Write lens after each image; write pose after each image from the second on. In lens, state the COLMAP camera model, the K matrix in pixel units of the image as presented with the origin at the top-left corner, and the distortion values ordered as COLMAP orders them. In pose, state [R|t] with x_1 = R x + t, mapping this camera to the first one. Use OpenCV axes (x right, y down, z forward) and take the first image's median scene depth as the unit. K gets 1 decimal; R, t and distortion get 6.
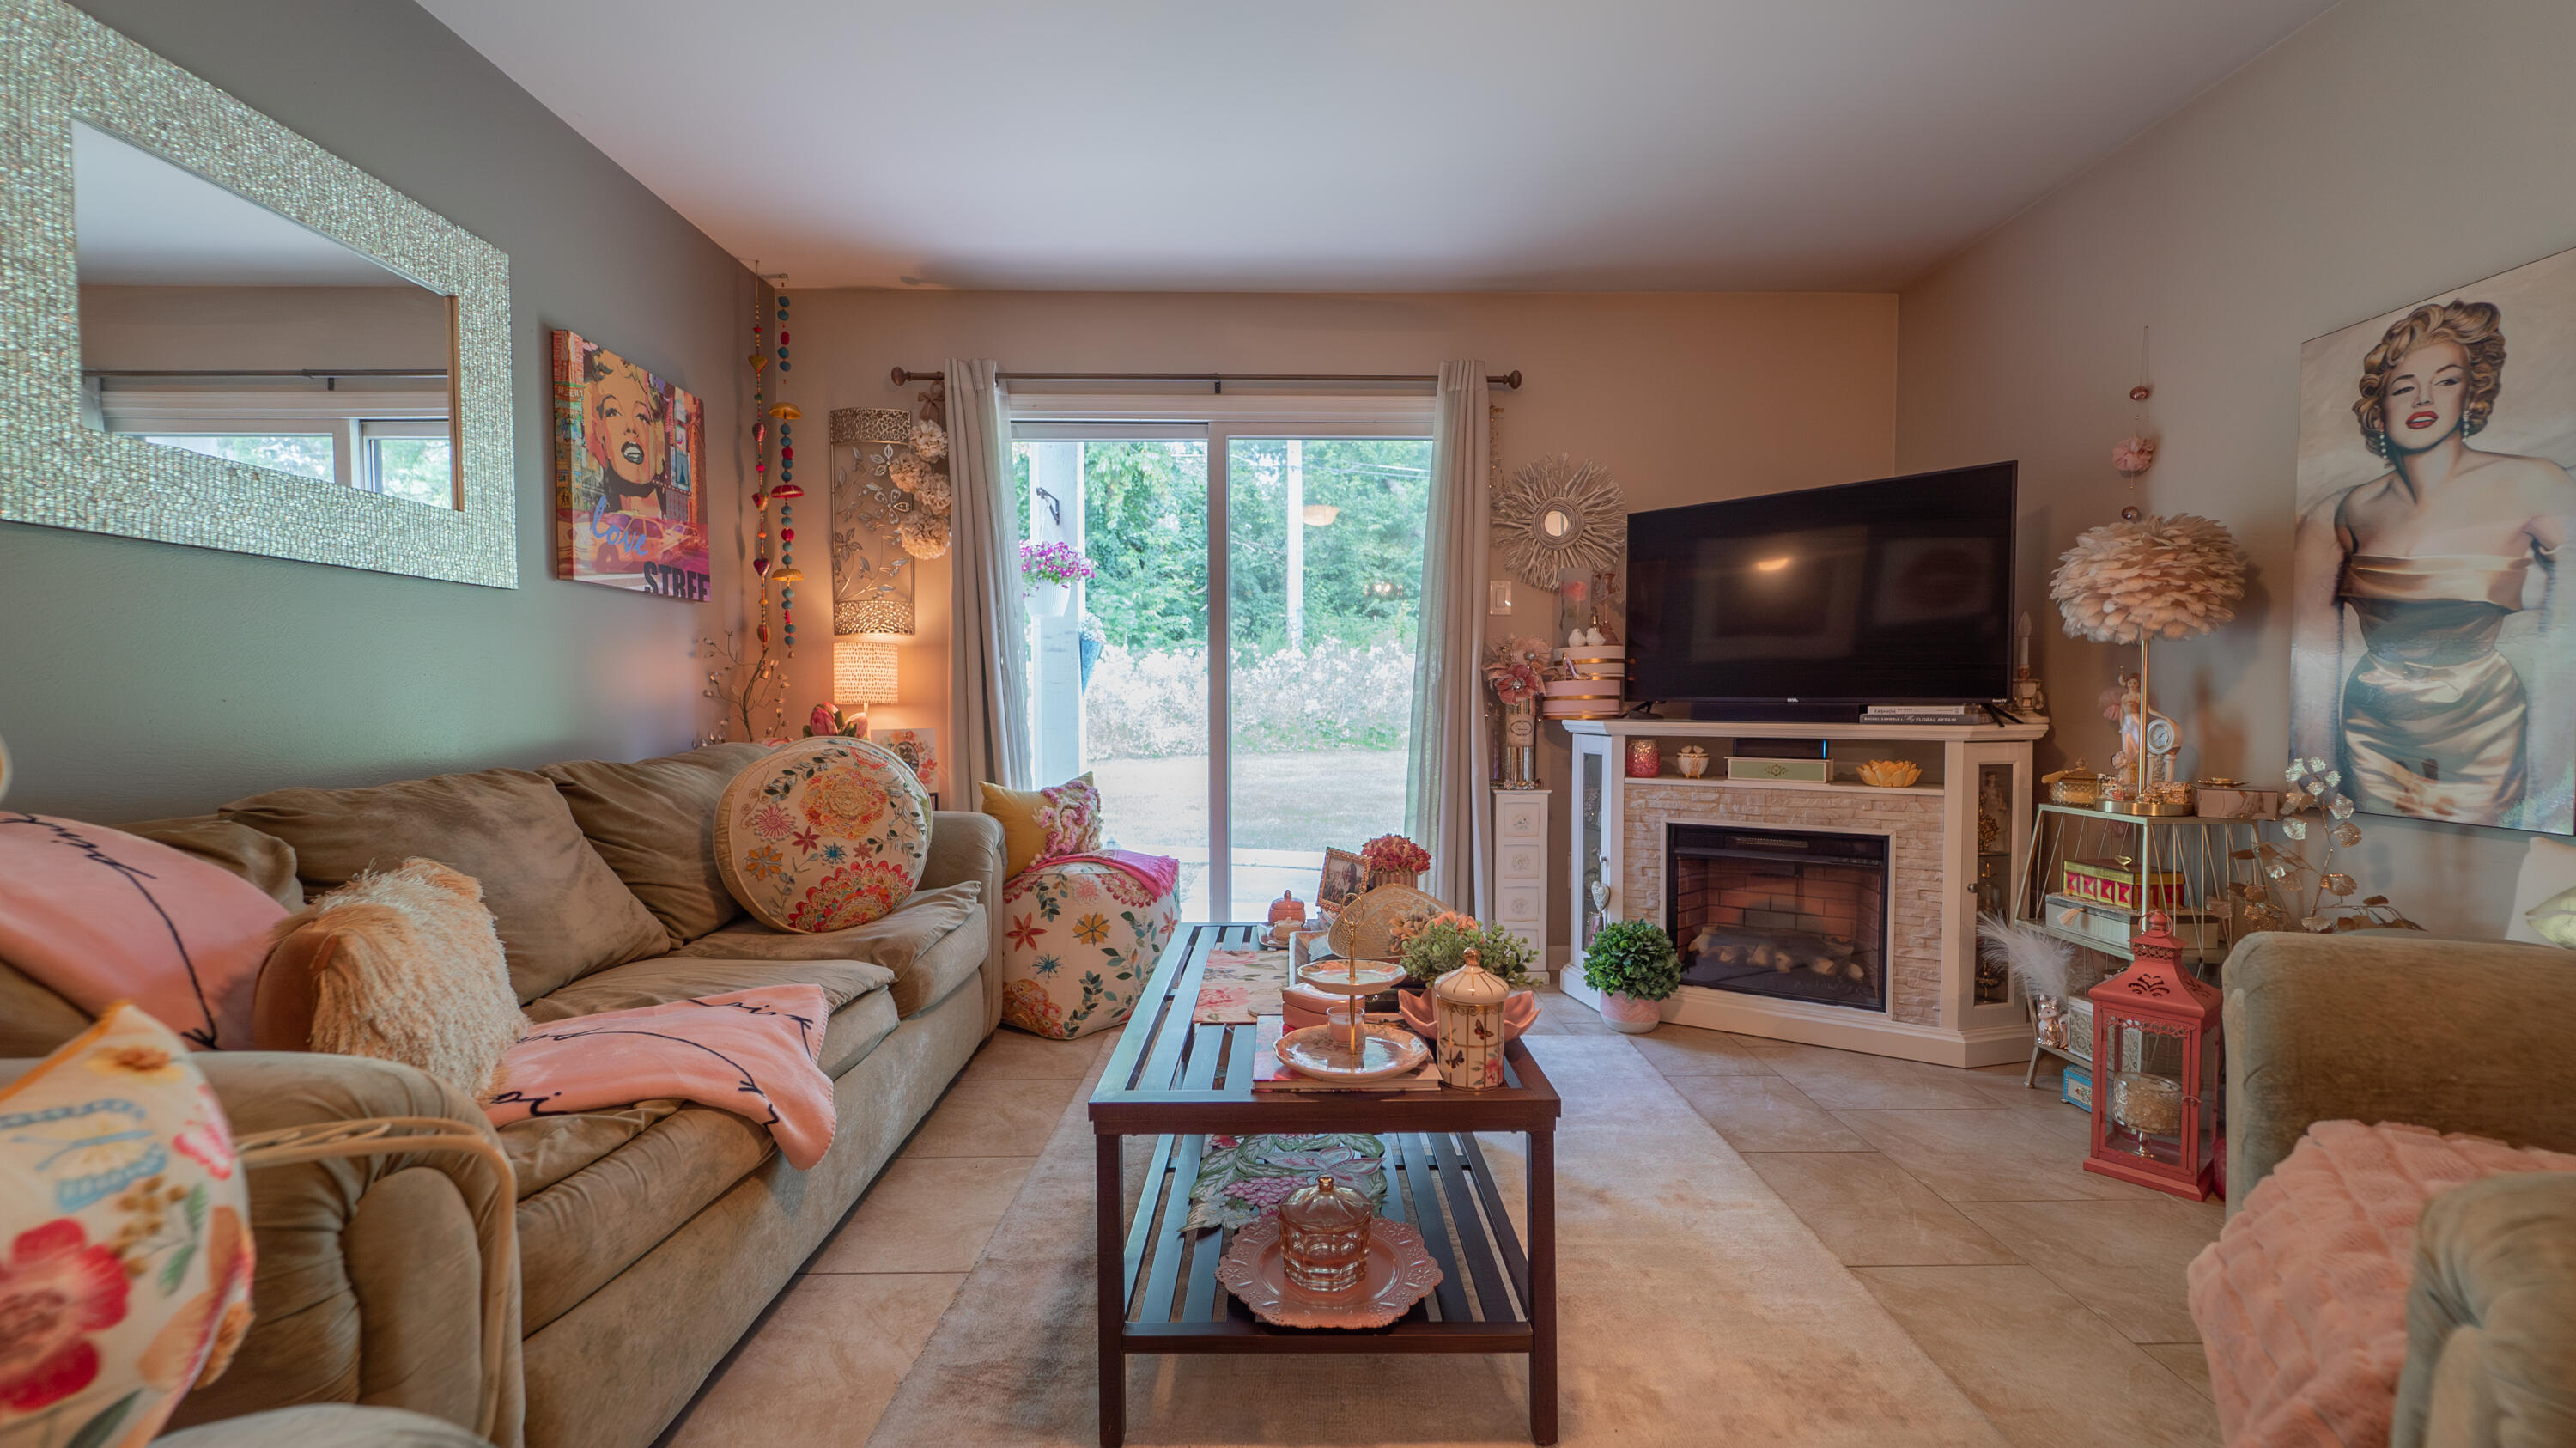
lens RADIAL K [[1024.7, 0, 1297.5], [0, 1024.7, 732.8], [0, 0, 1]] dist [0.002367, -0.000391]
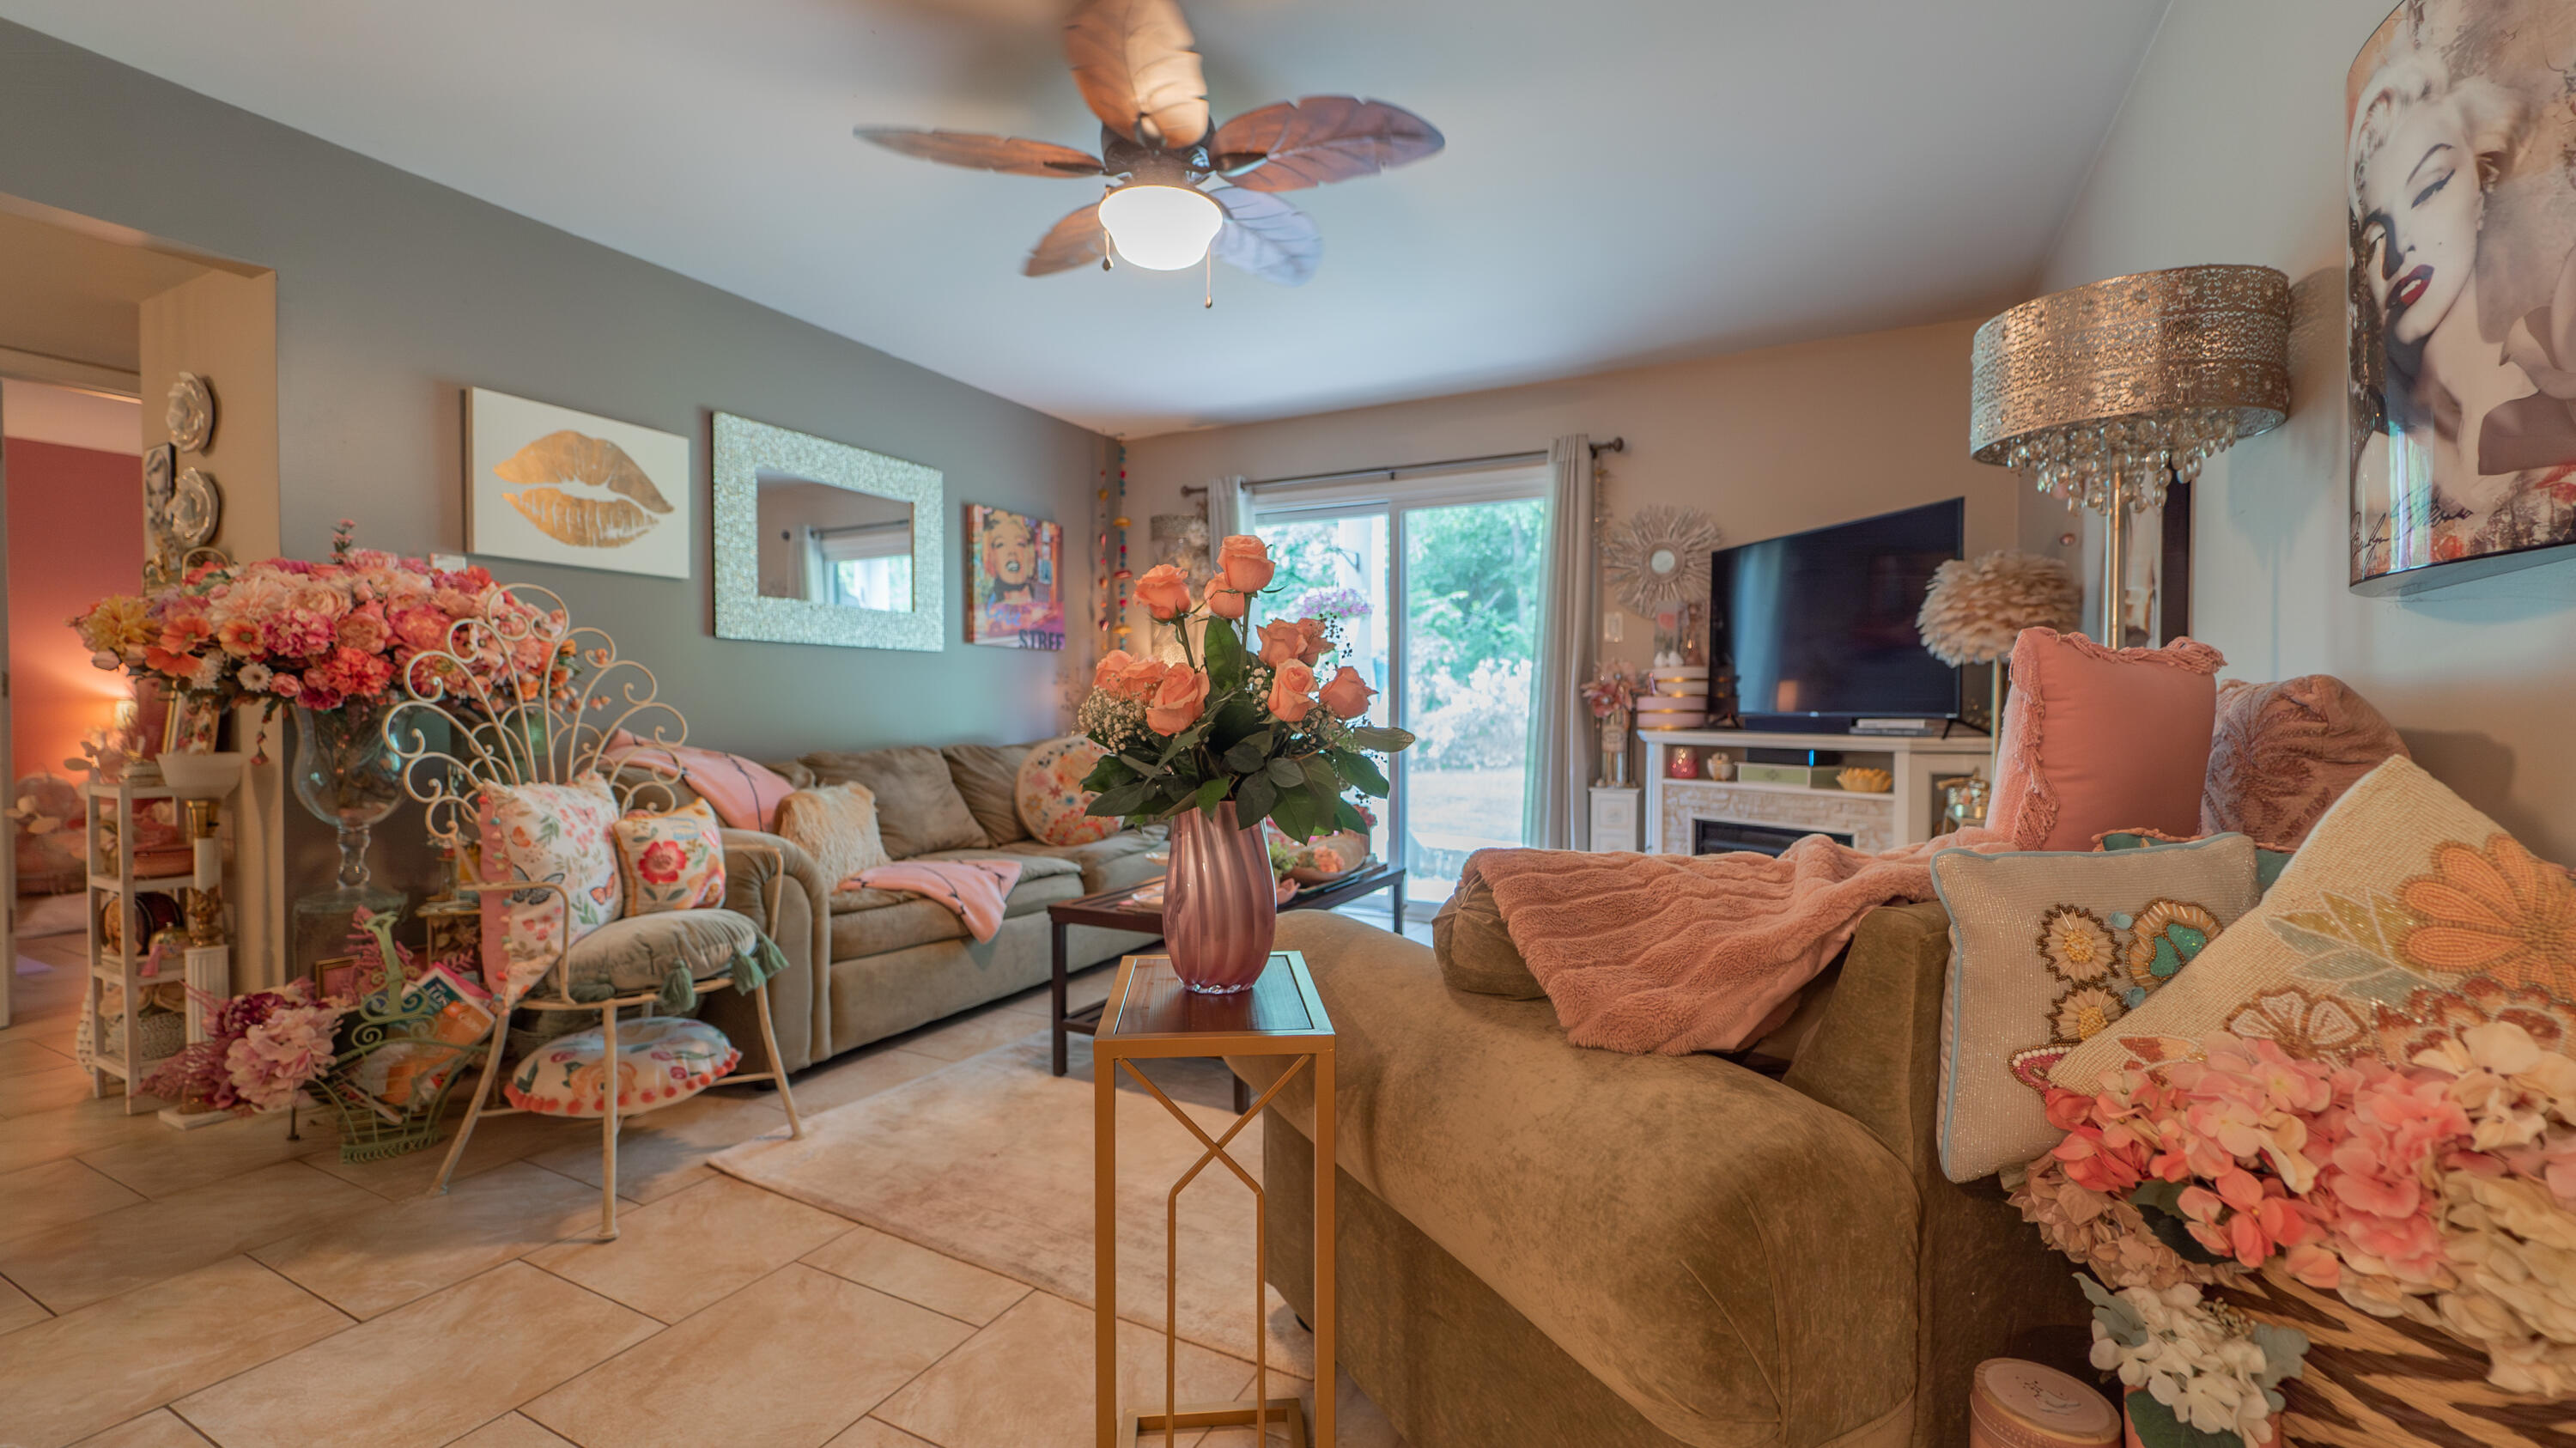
lens RADIAL K [[1024.7, 0, 1297.5], [0, 1024.7, 732.8], [0, 0, 1]] dist [0.002367, -0.000391]
pose [[0.884641, 0.013573, -0.466075, 0.559495], [-0.018518, 0.999810, -0.006031, 0.006133], [0.465904, 0.013966, 0.884725, -0.281399]]
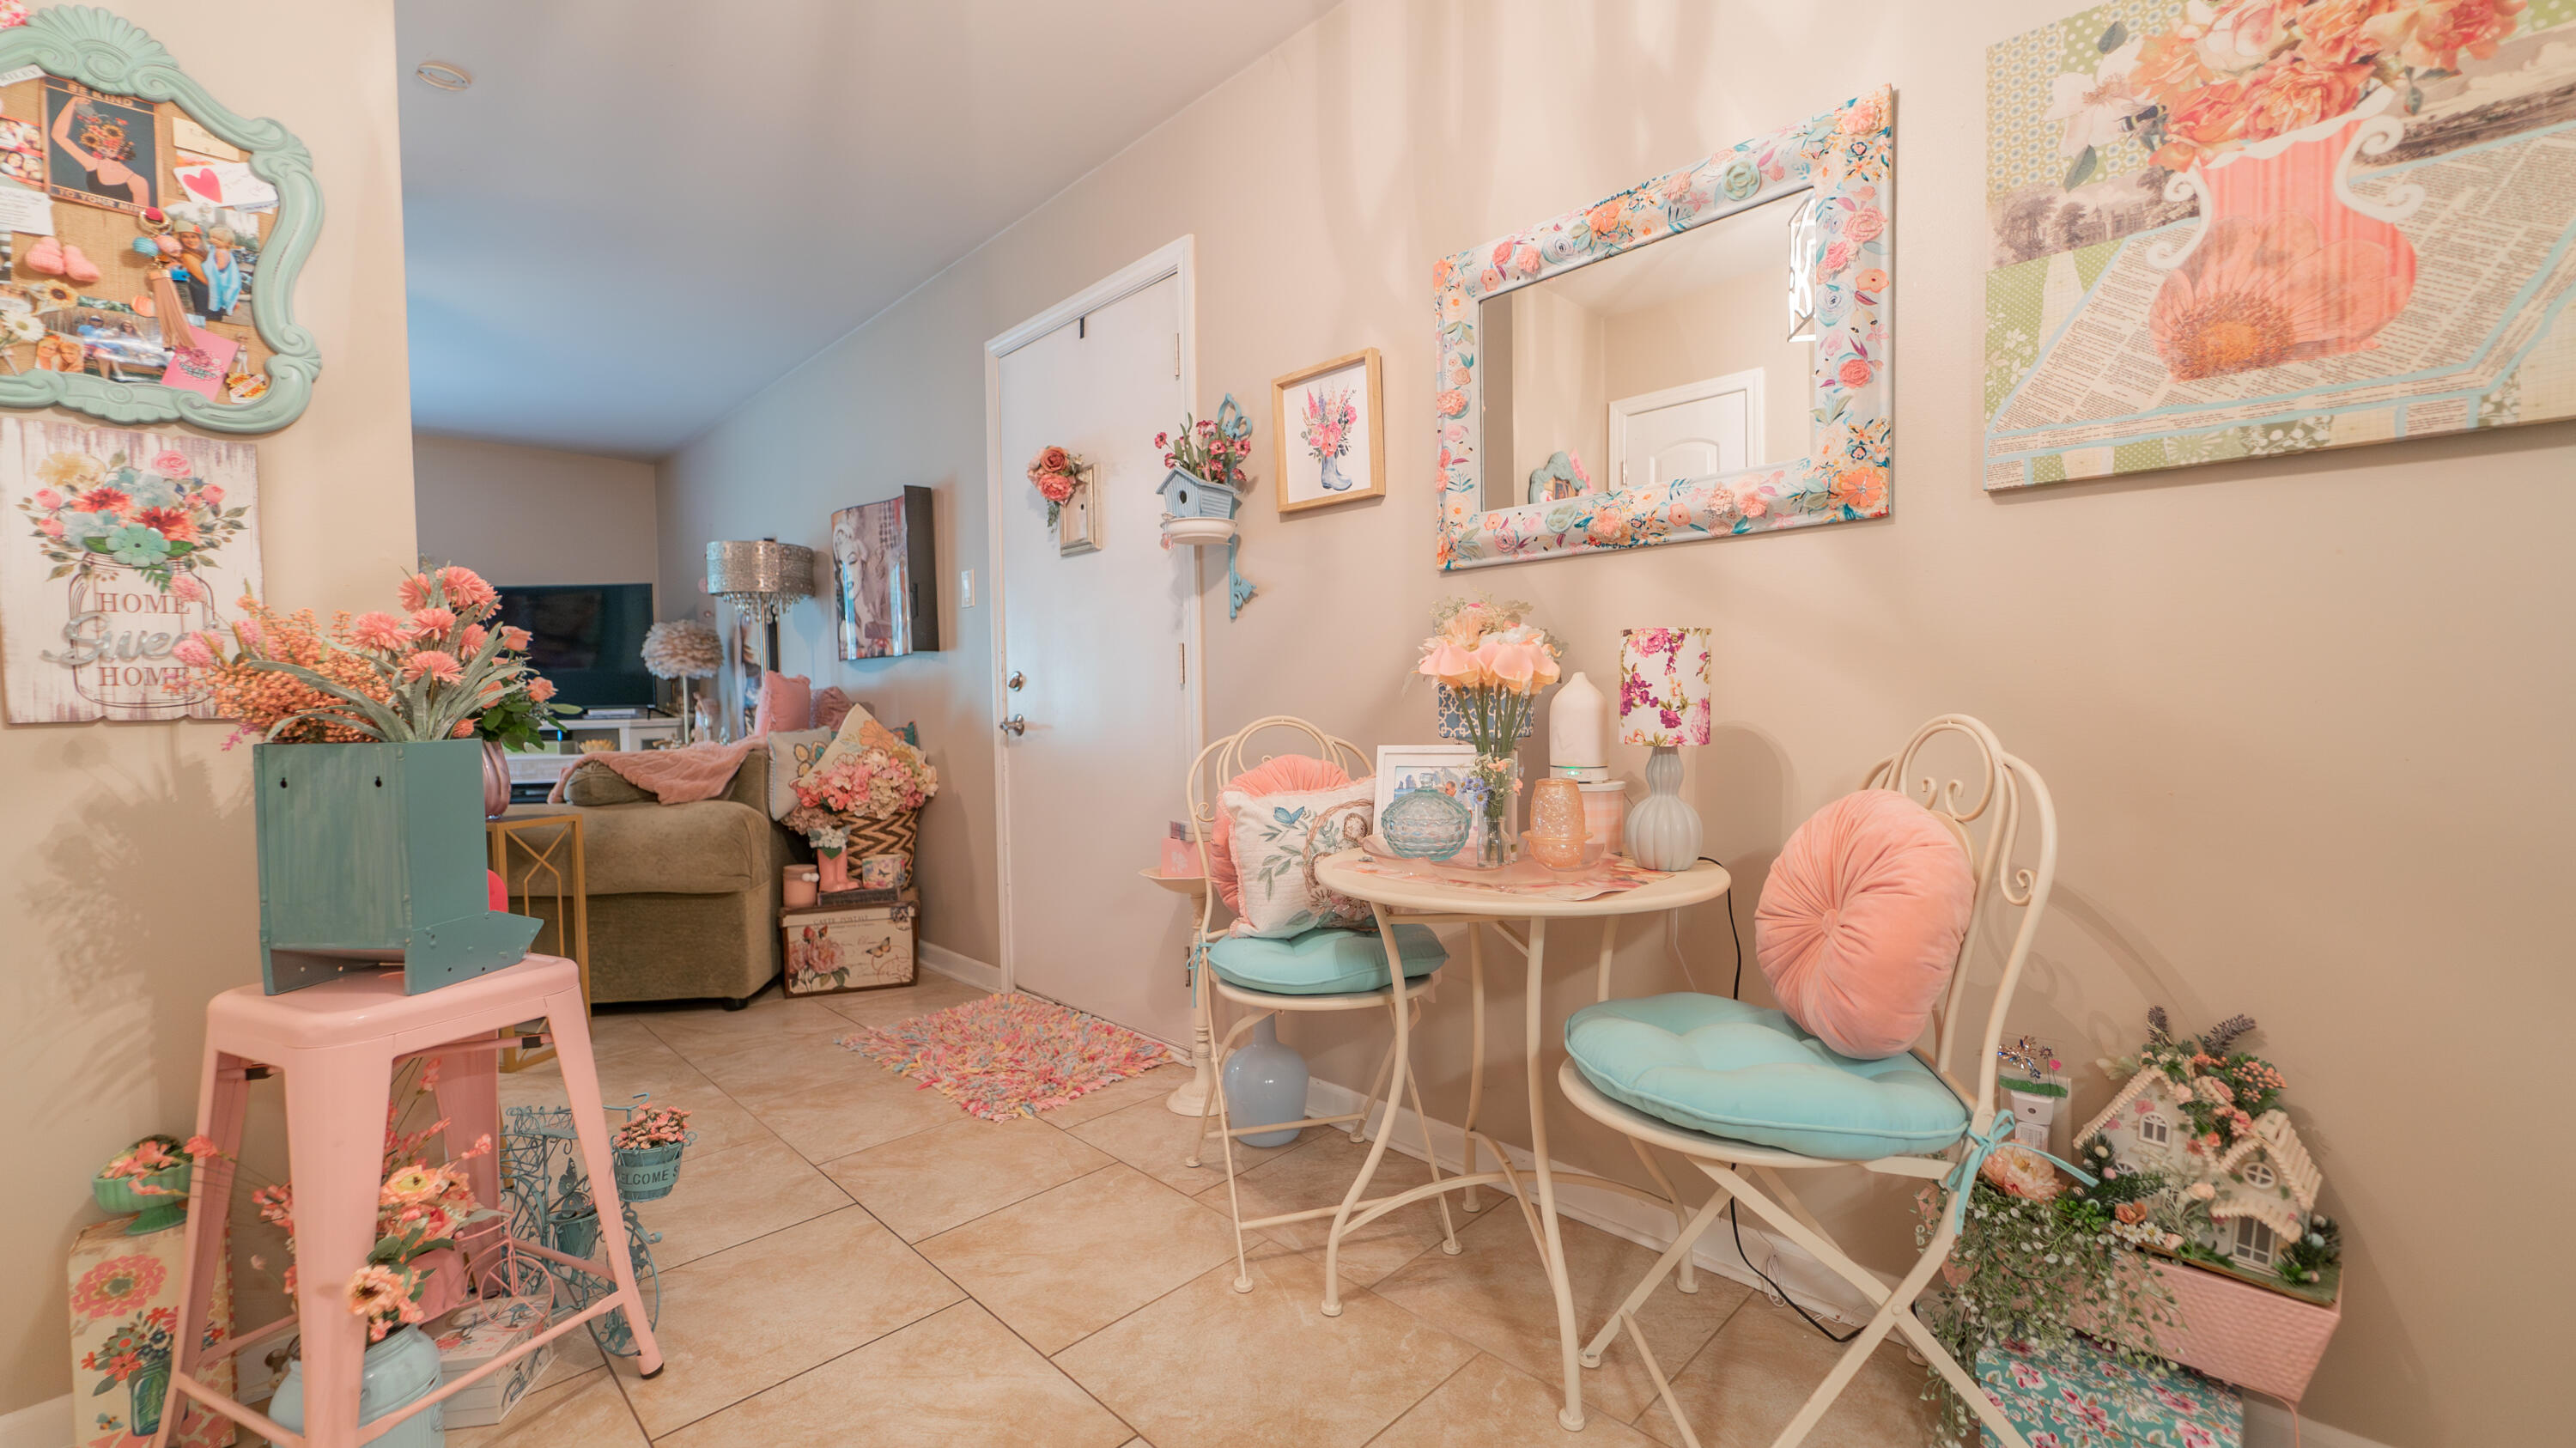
lens RADIAL K [[1024.7, 0, 1297.5], [0, 1024.7, 732.8], [0, 0, 1]] dist [0.002367, -0.000391]
pose [[0.713512, -0.034762, 0.699780, 0.179757], [0.042346, 0.999082, 0.006454, 0.057320], [-0.699362, 0.025028, 0.714329, -1.219488]]
